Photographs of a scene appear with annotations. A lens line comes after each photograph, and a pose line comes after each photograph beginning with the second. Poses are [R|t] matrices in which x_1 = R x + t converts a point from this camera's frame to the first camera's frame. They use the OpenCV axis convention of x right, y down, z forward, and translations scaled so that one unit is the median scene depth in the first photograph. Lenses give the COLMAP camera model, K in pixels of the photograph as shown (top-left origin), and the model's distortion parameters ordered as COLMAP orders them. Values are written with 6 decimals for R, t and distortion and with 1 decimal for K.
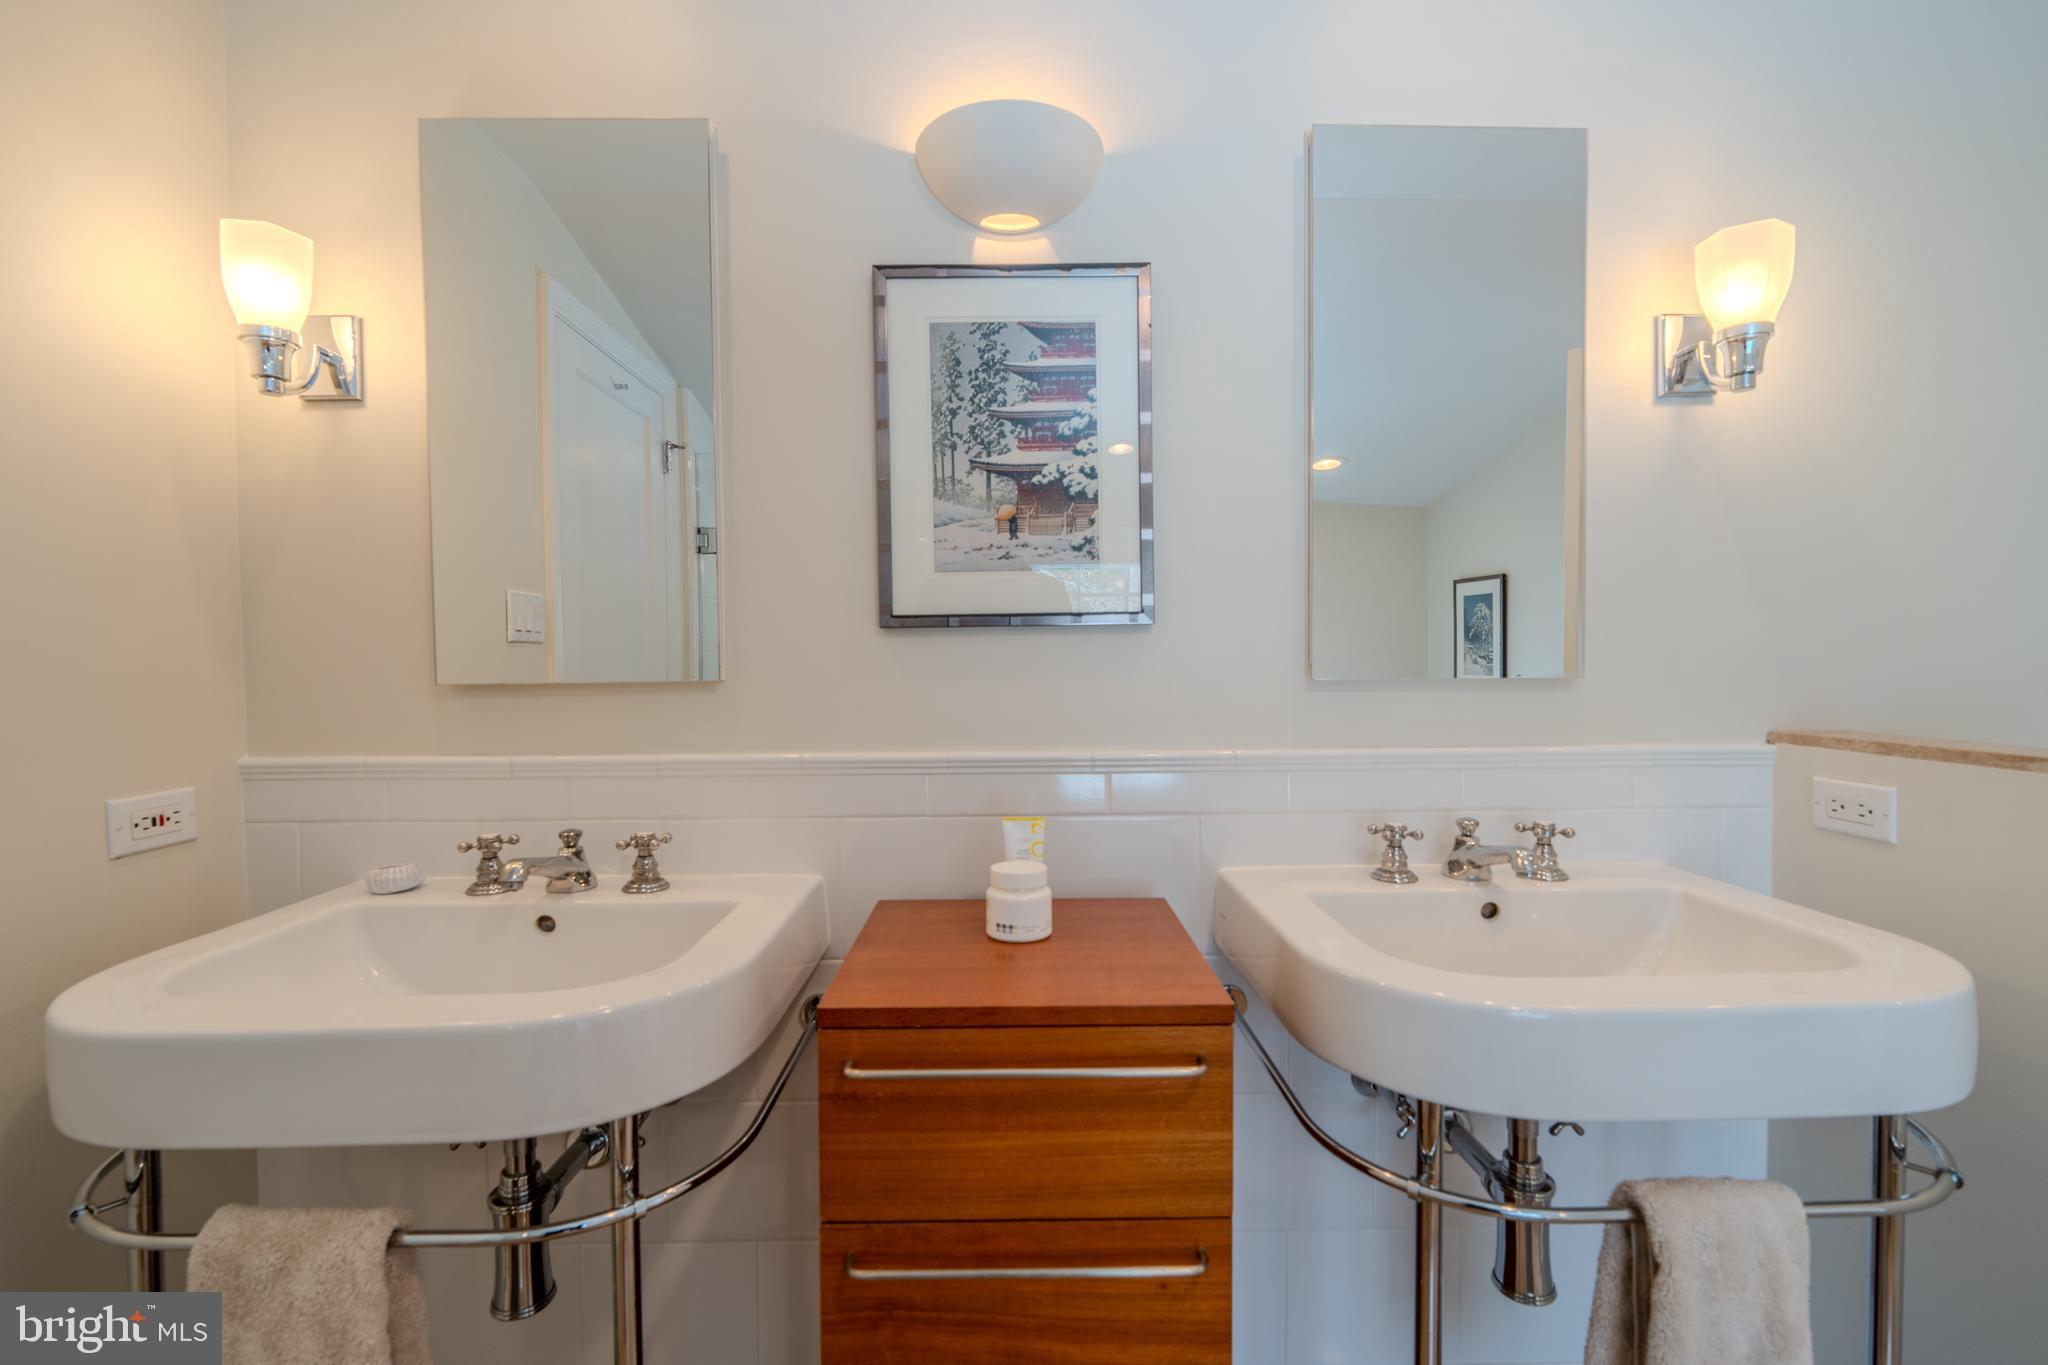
lens RADIAL K [[983.9, 0, 1026.2], [0, 983.9, 673.4], [0, 0, 1]] dist [-0.012591, 0.001622]
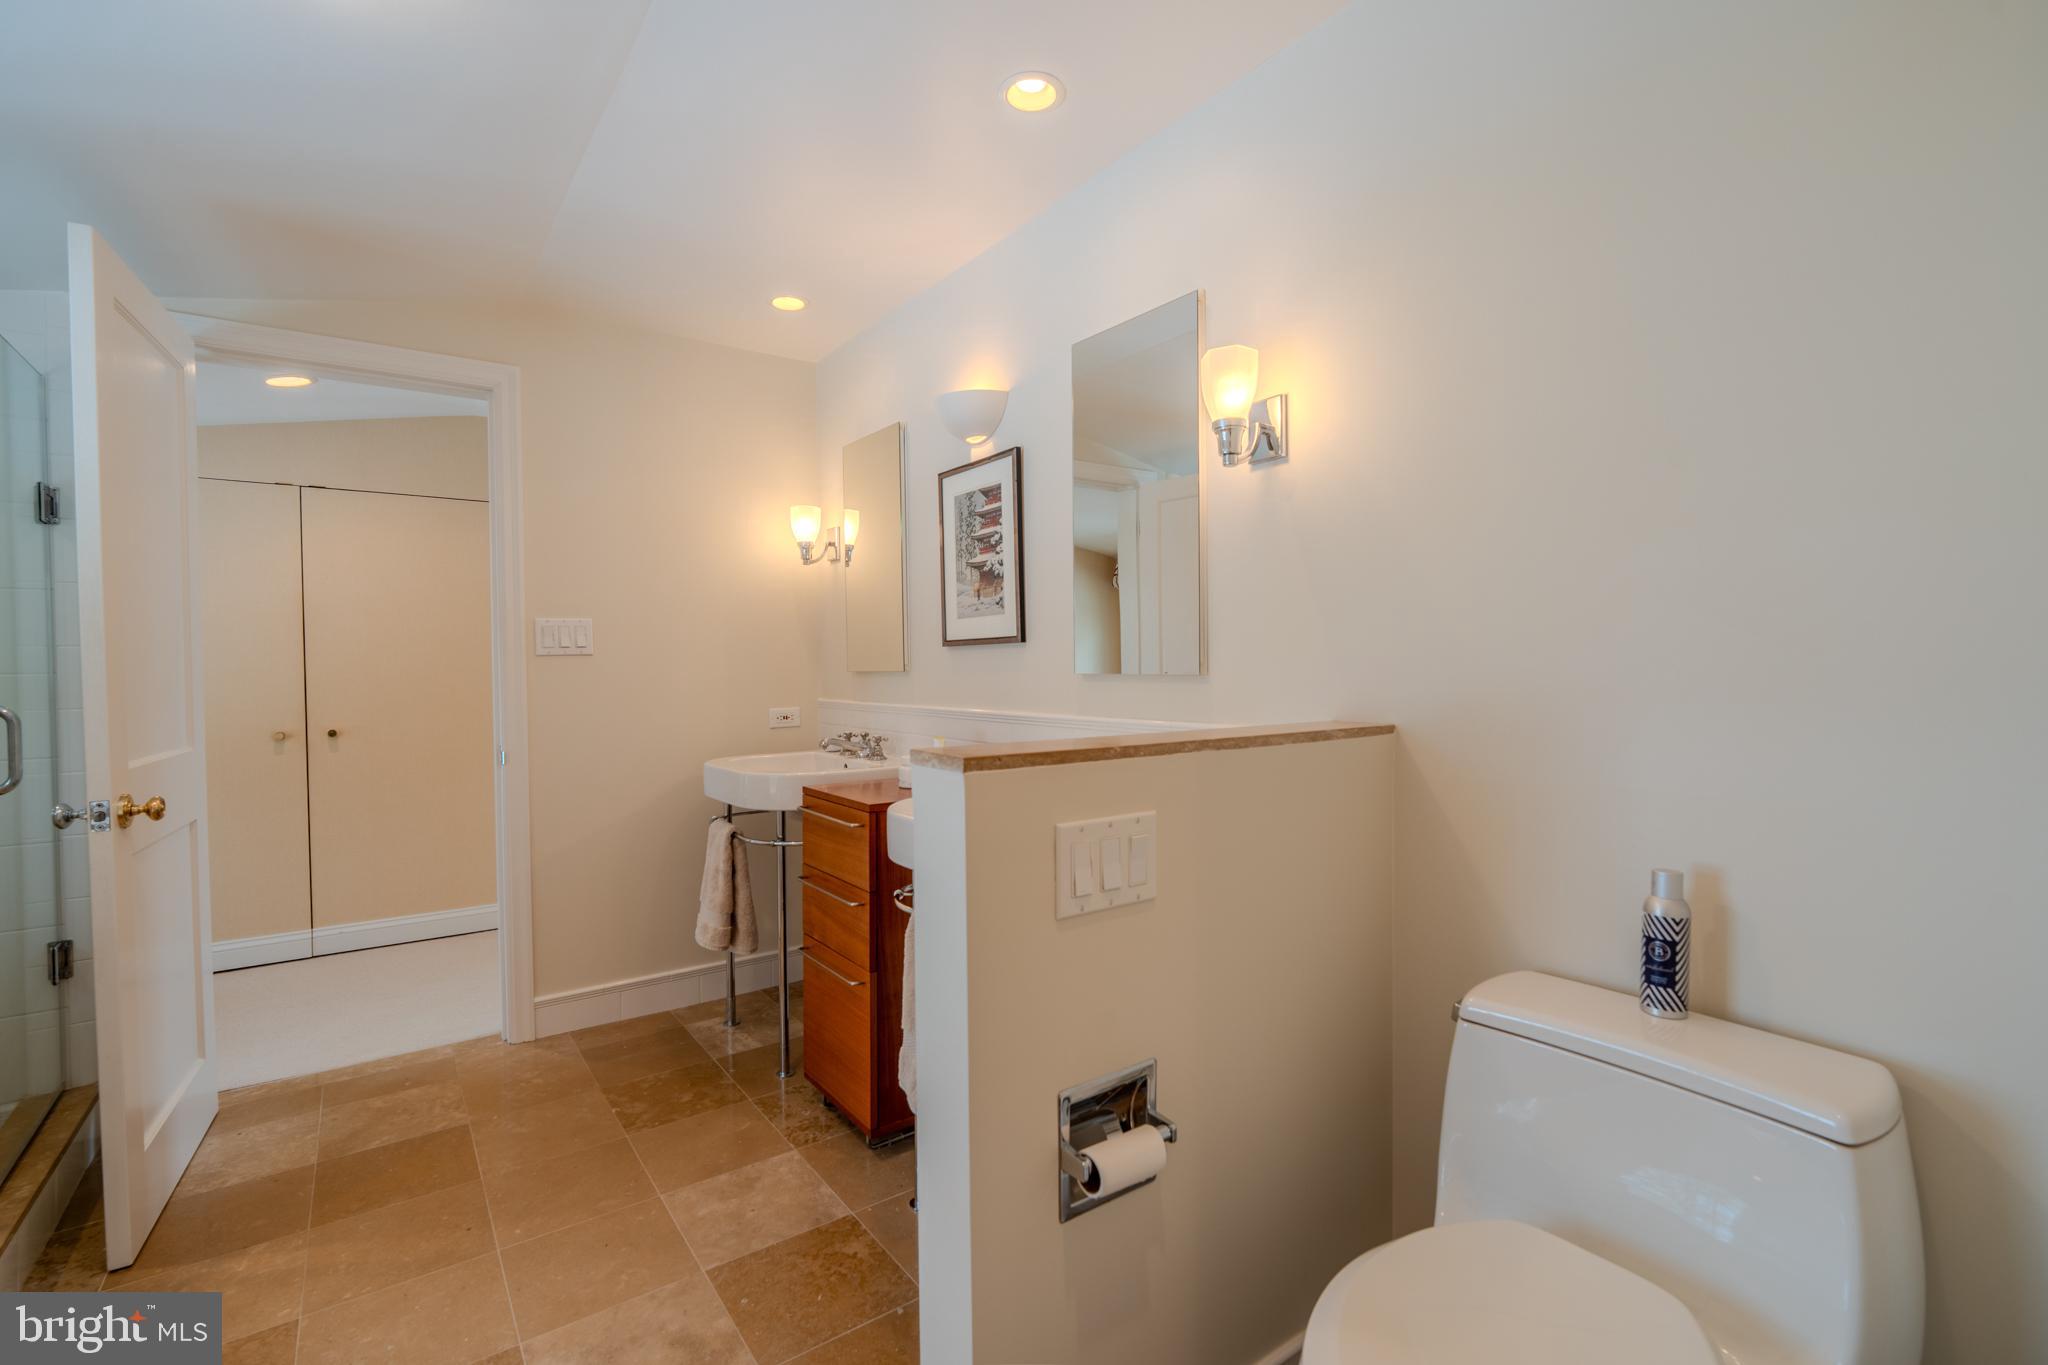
lens RADIAL K [[905.9, 0, 1019.1], [0, 905.9, 676.7], [0, 0, 1]] dist [-0.009093, 0.002457]
pose [[0.573407, 0.014011, -0.819151, 1.520391], [-0.002472, 0.999879, 0.015371, -0.012013], [0.819267, -0.006789, 0.573372, 0.027584]]
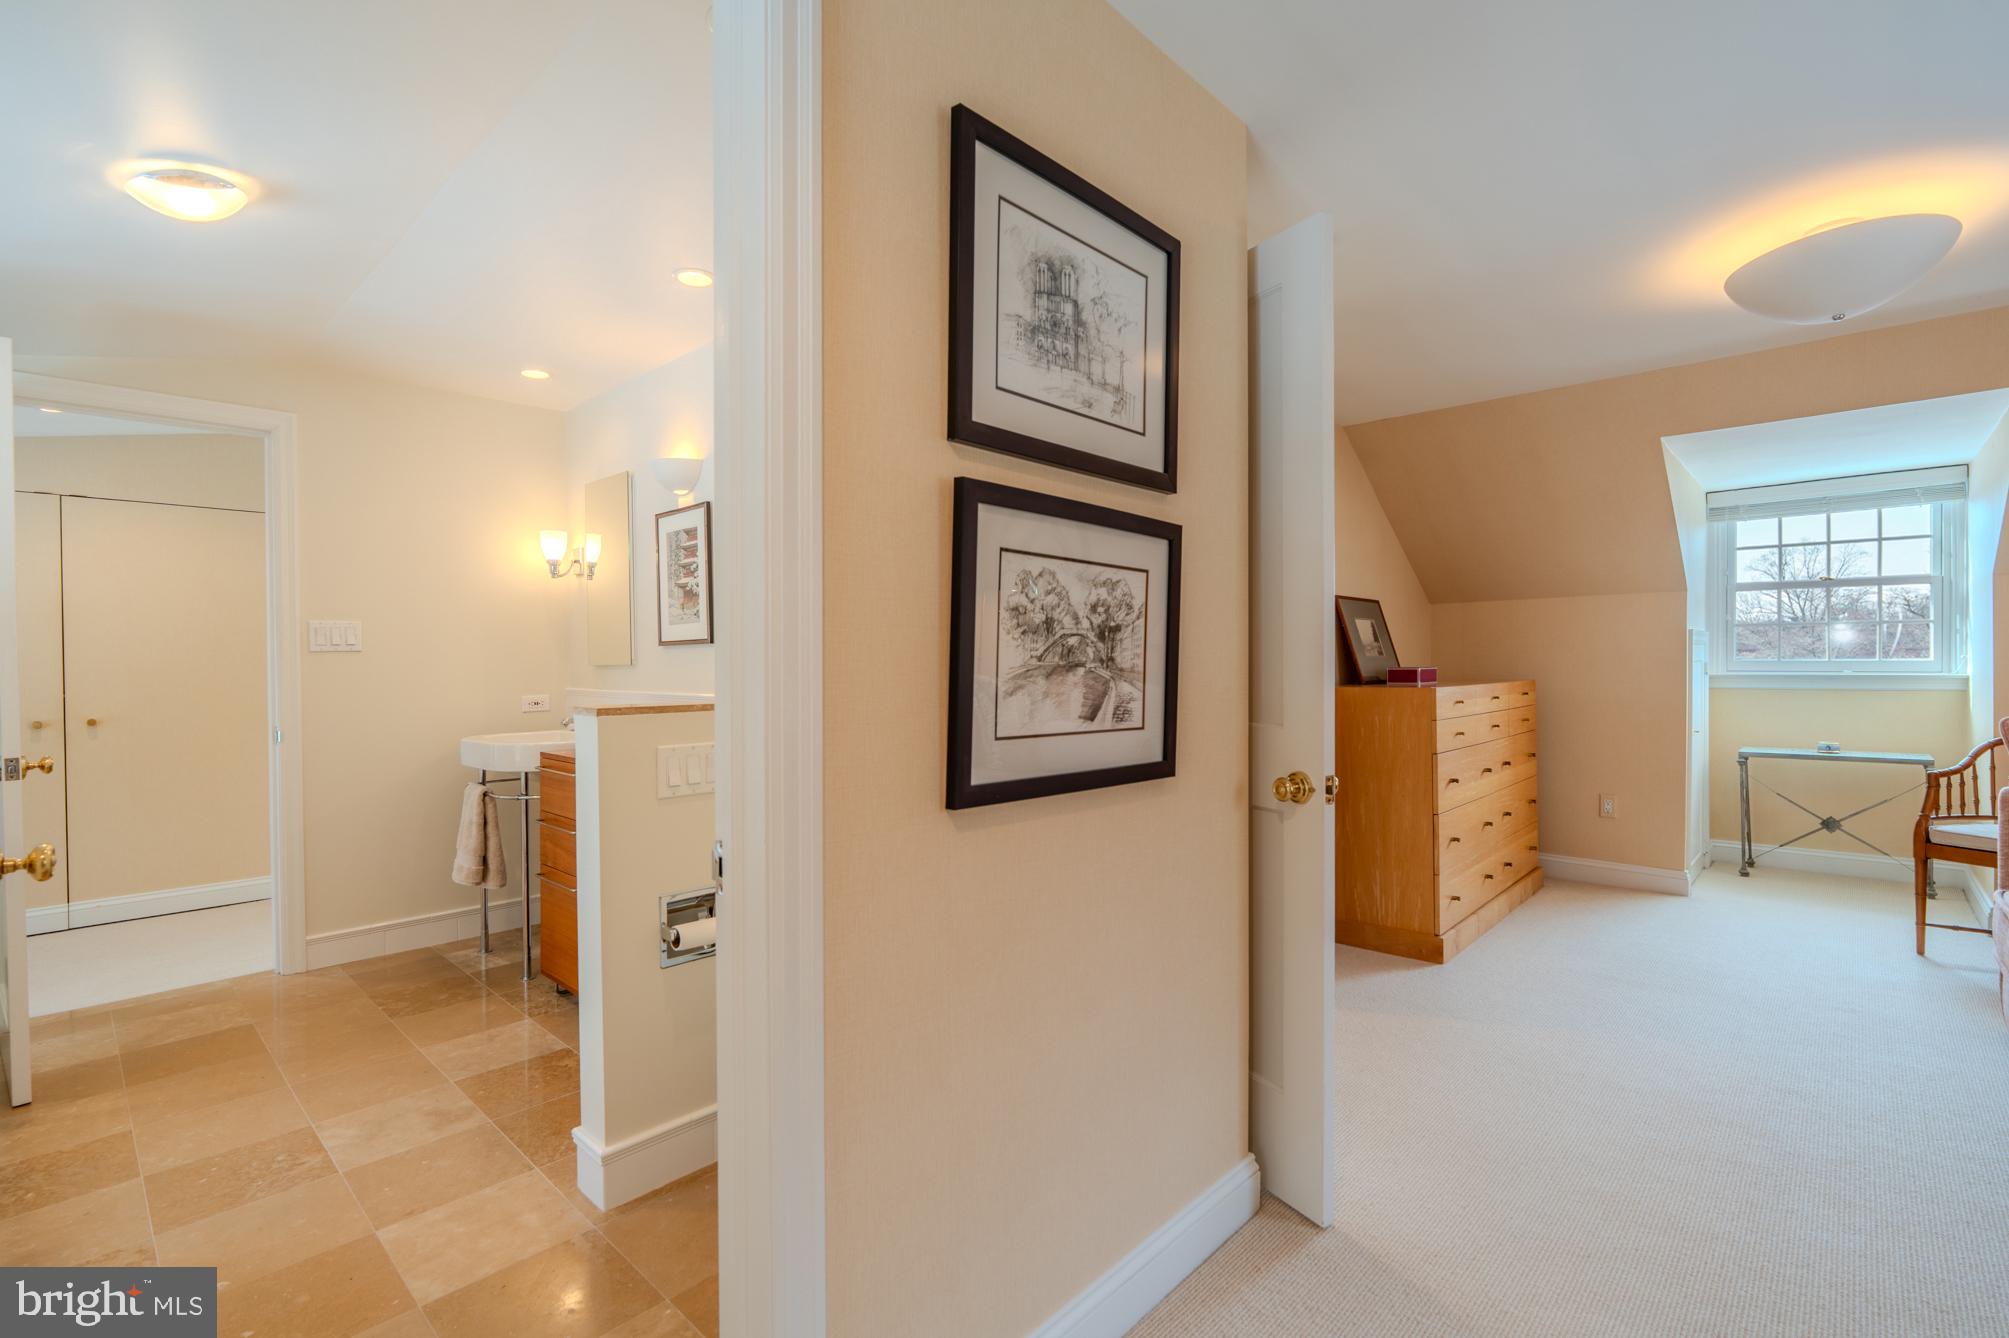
lens RADIAL K [[902.2, 0, 1001.6], [0, 902.2, 665.6], [0, 0, 1]] dist [-0.008819, 0.001123]
pose [[0.718130, 0.007576, -0.695868, 2.287734], [-0.004377, 0.999970, 0.006370, -0.010920], [0.695896, -0.001528, 0.718141, -0.141766]]
